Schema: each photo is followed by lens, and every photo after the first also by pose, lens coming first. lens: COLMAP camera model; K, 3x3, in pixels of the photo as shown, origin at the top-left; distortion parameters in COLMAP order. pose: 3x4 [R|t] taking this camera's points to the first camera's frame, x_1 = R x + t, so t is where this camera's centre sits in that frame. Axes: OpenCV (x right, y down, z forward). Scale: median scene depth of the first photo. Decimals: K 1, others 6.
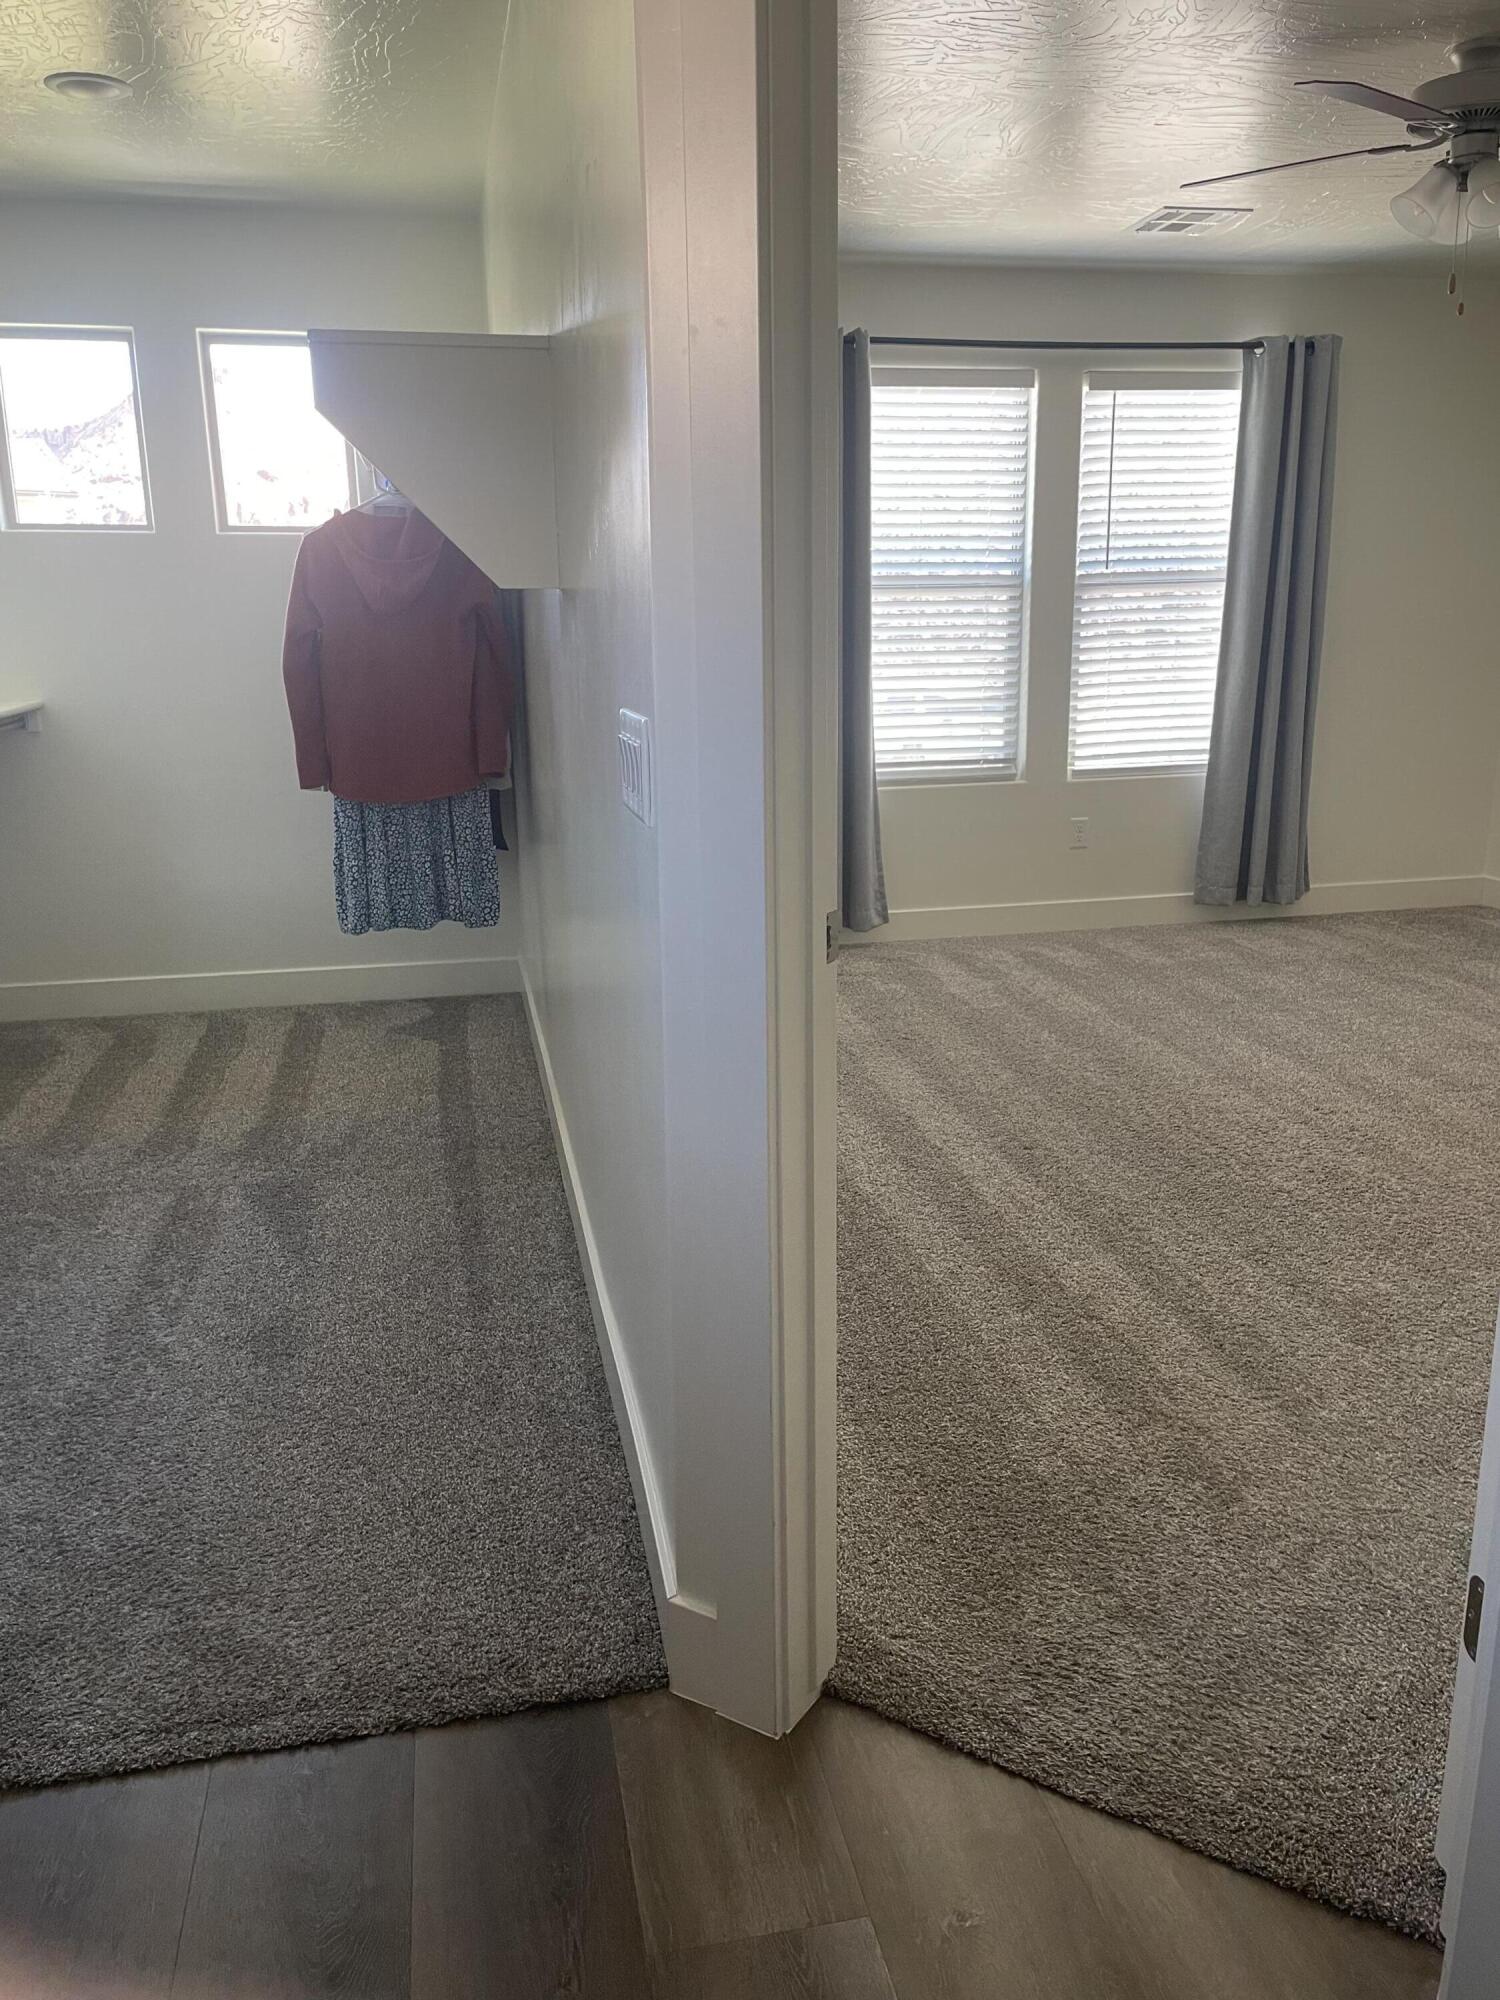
lens RADIAL K [[1507.3, 0, 743.1], [0, 1507.3, 1000.5], [0, 0, 1]] dist [-0.001395, -0.006875]
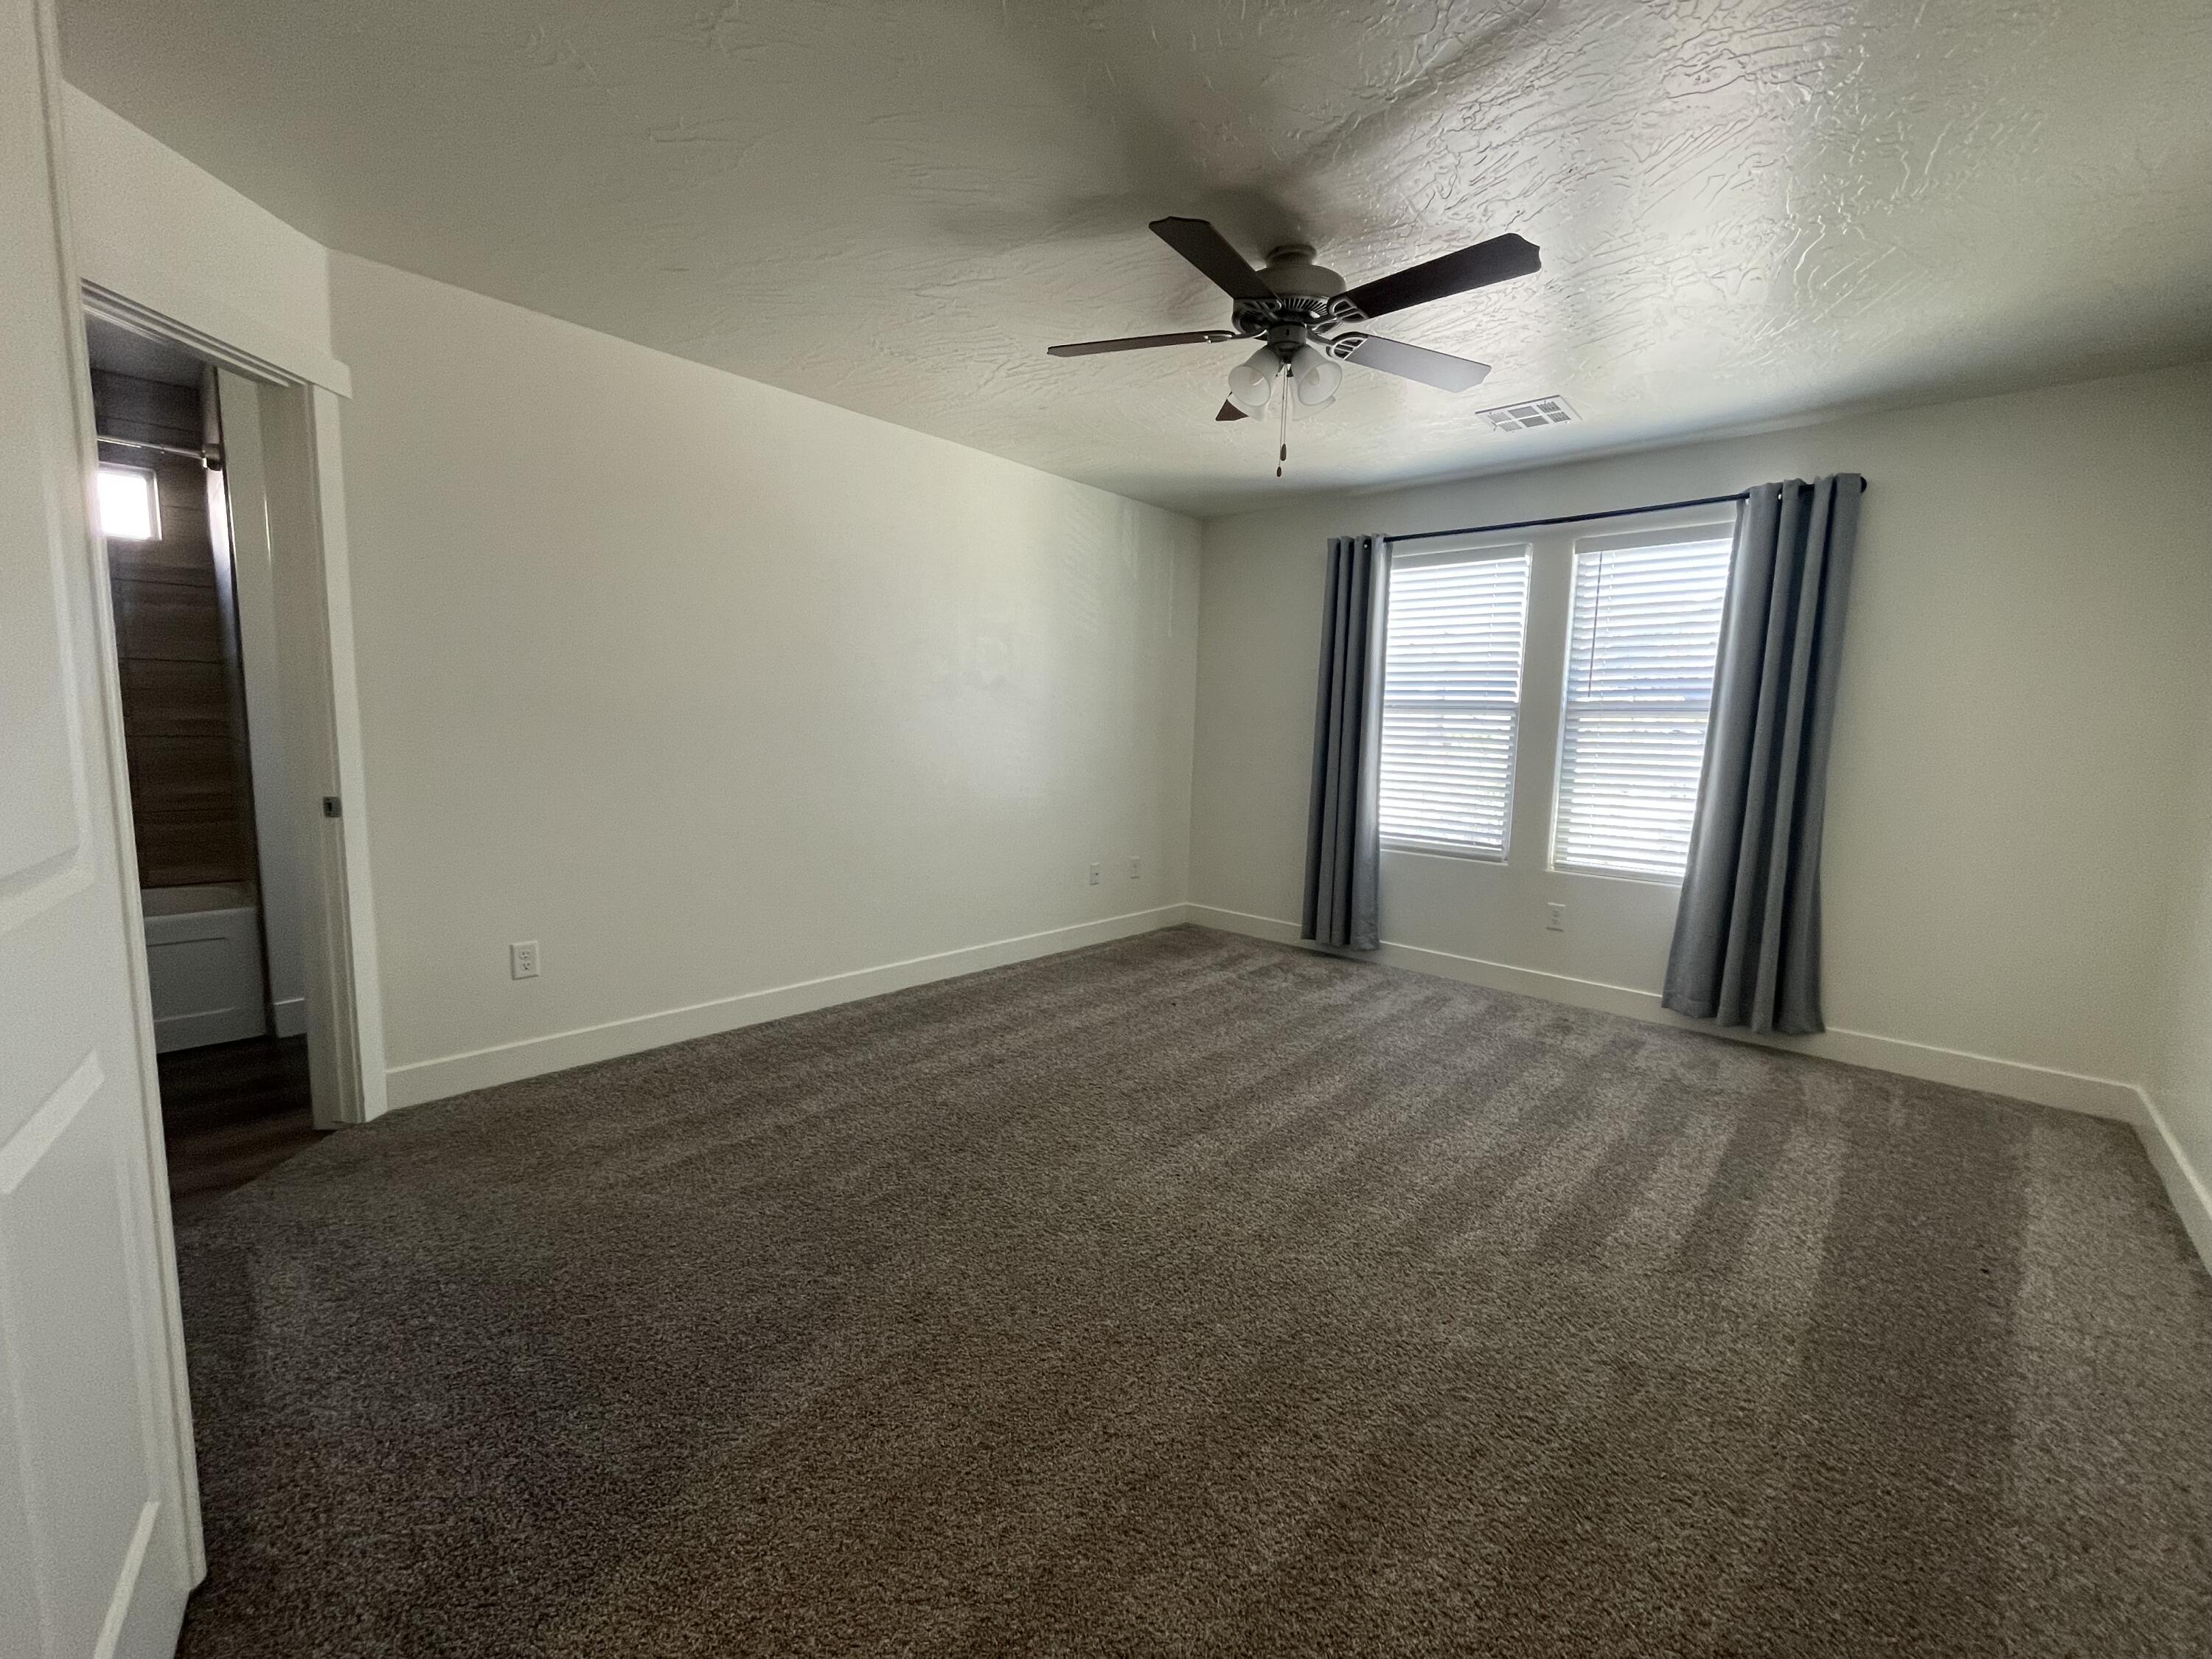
lens RADIAL K [[893.1, 0, 1093.4], [0, 893.1, 824.6], [0, 0, 1]] dist [-0.011861, 0.001532]
pose [[0.601262, 0.130041, -0.788400, 0.586283], [-0.242493, 0.969832, -0.024967, -0.082709], [0.761368, 0.206193, 0.614657, 0.311754]]
